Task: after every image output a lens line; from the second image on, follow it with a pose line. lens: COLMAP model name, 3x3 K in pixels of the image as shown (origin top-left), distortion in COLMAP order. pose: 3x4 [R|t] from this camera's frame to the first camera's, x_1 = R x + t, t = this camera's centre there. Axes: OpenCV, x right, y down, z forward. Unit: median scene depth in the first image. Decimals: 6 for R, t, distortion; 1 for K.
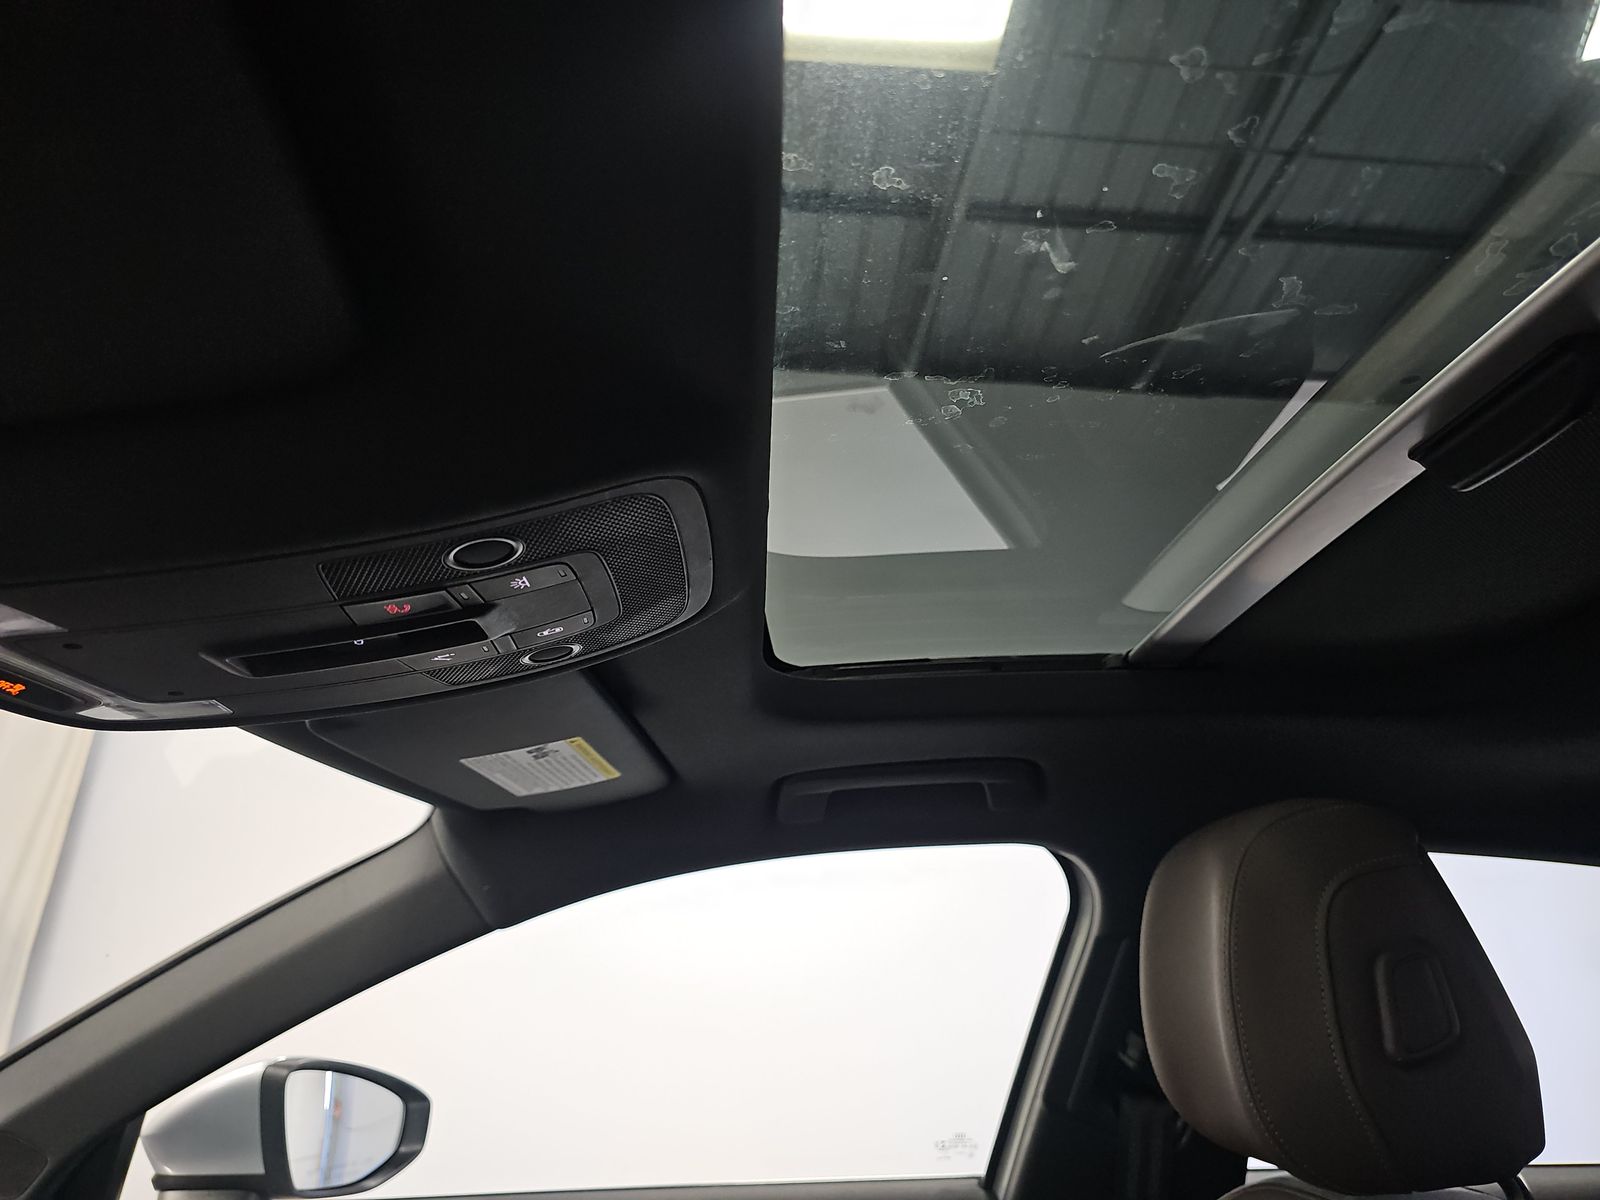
lens RADIAL K [[1045.7, 0, 802.8], [0, 1045.7, 605.8], [0, 0, 1]] dist [0.104869, -0.134333]
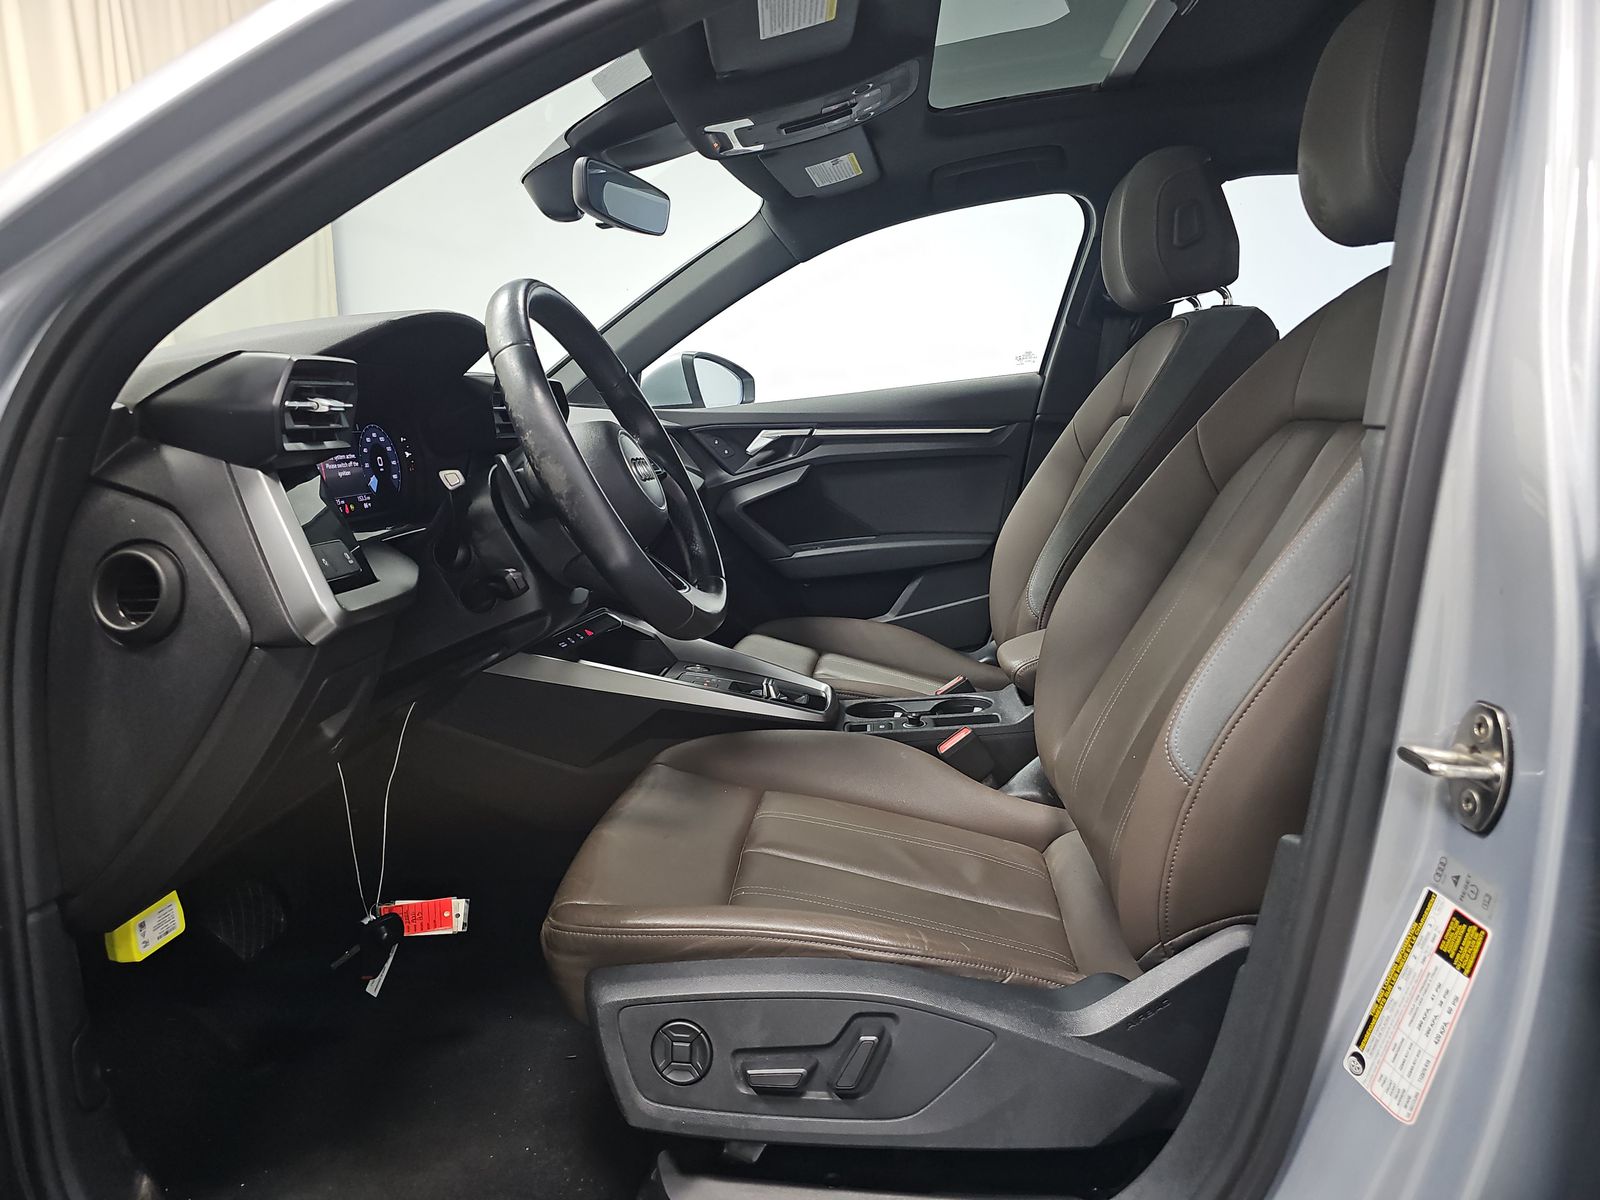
lens RADIAL K [[1045.7, 0, 802.8], [0, 1045.7, 605.8], [0, 0, 1]] dist [0.104869, -0.134333]
pose [[0.989390, -0.044412, -0.138327, -0.028437], [0.105596, 0.873769, 0.474739, -0.109063], [0.099782, -0.484309, 0.869188, -1.321457]]
